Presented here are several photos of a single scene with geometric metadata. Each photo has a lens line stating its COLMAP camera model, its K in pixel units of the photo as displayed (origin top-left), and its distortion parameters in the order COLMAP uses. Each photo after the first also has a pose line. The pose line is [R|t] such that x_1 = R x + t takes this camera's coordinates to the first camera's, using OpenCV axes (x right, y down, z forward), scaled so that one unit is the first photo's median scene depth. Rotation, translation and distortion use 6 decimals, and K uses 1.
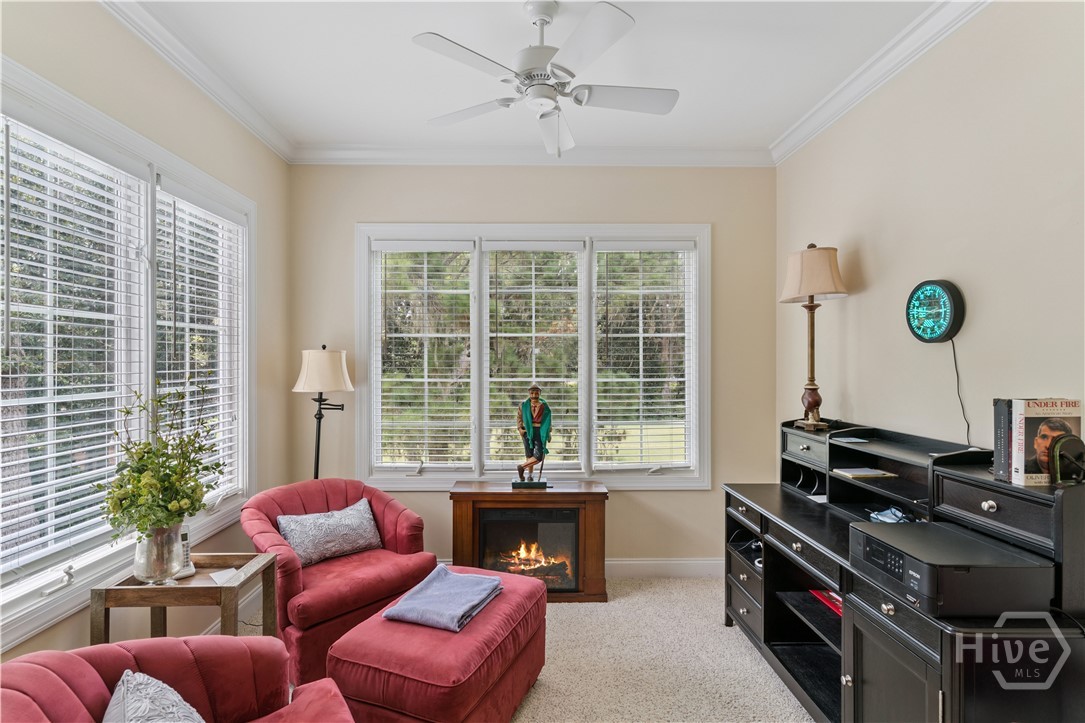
lens RADIAL K [[529.5, 0, 546.8], [0, 529.5, 362.1], [0, 0, 1]] dist [-0.000028, 0.000113]
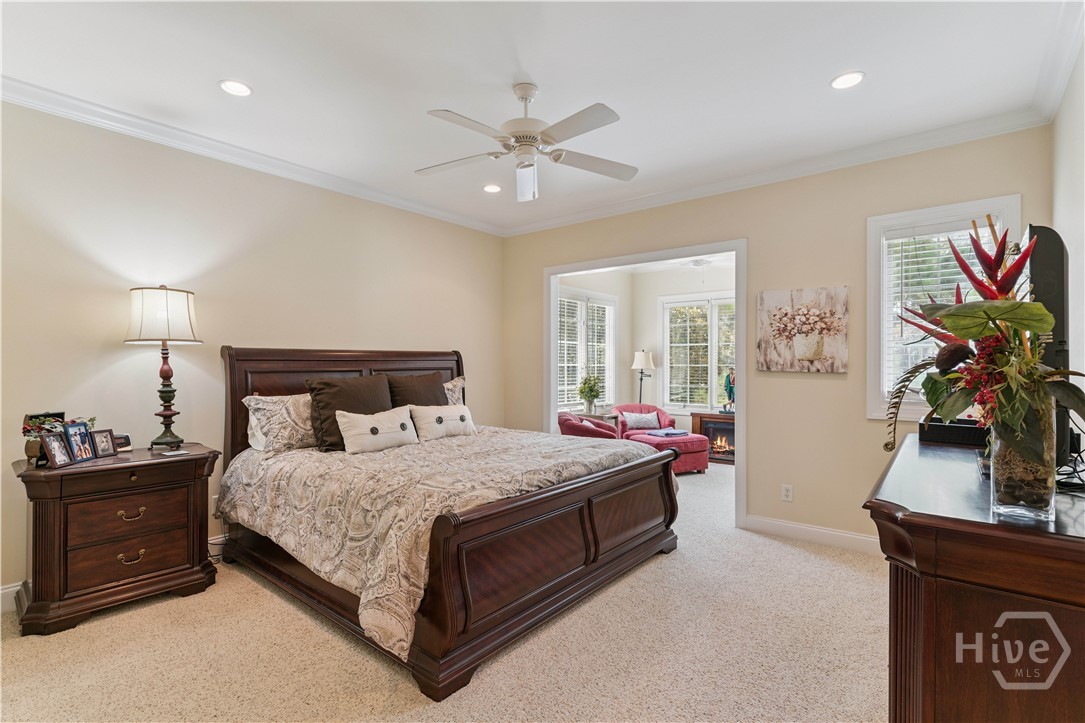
lens RADIAL K [[511.8, 0, 533.8], [0, 511.8, 360.8], [0, 0, 1]] dist [0.002650, 0.000273]
pose [[0.742500, -0.006074, -0.669818, 0.847463], [0.002712, 0.999978, -0.006062, 0.033258], [0.669840, 0.002684, 0.742501, -1.178615]]
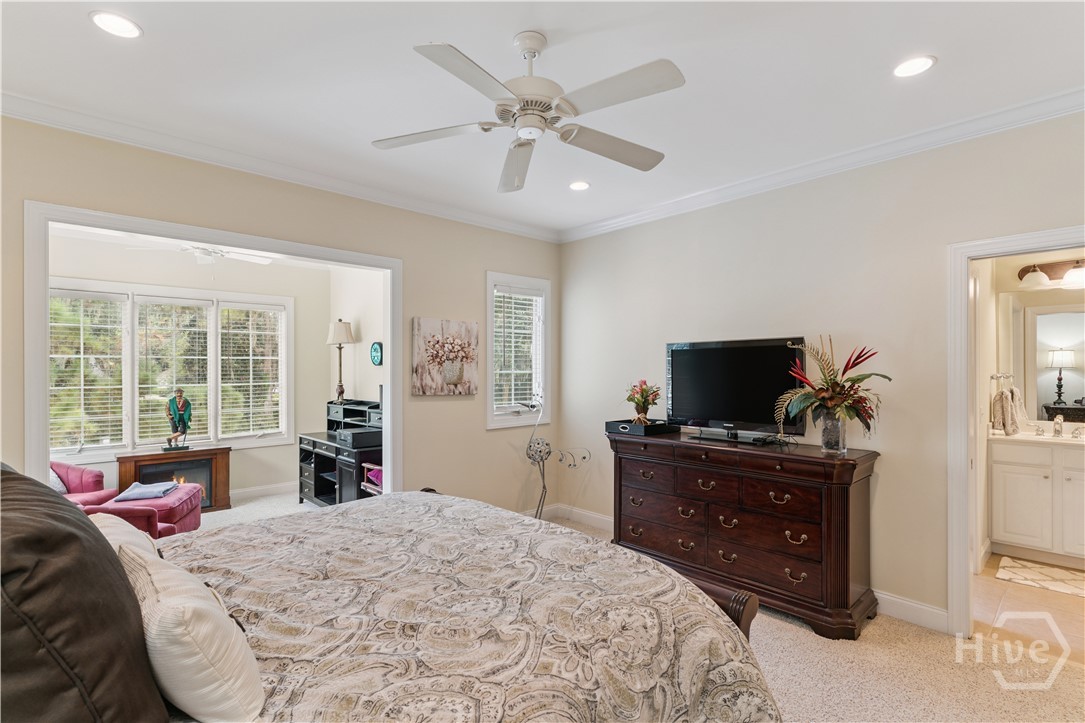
lens RADIAL K [[516.9, 0, 542.3], [0, 516.9, 366.5], [0, 0, 1]] dist [-0.003174, -0.000435]
pose [[0.763438, -0.001337, 0.645880, -0.216091], [0.003681, 0.999991, -0.002281, -0.018016], [-0.645871, 0.004119, 0.763435, -1.045359]]
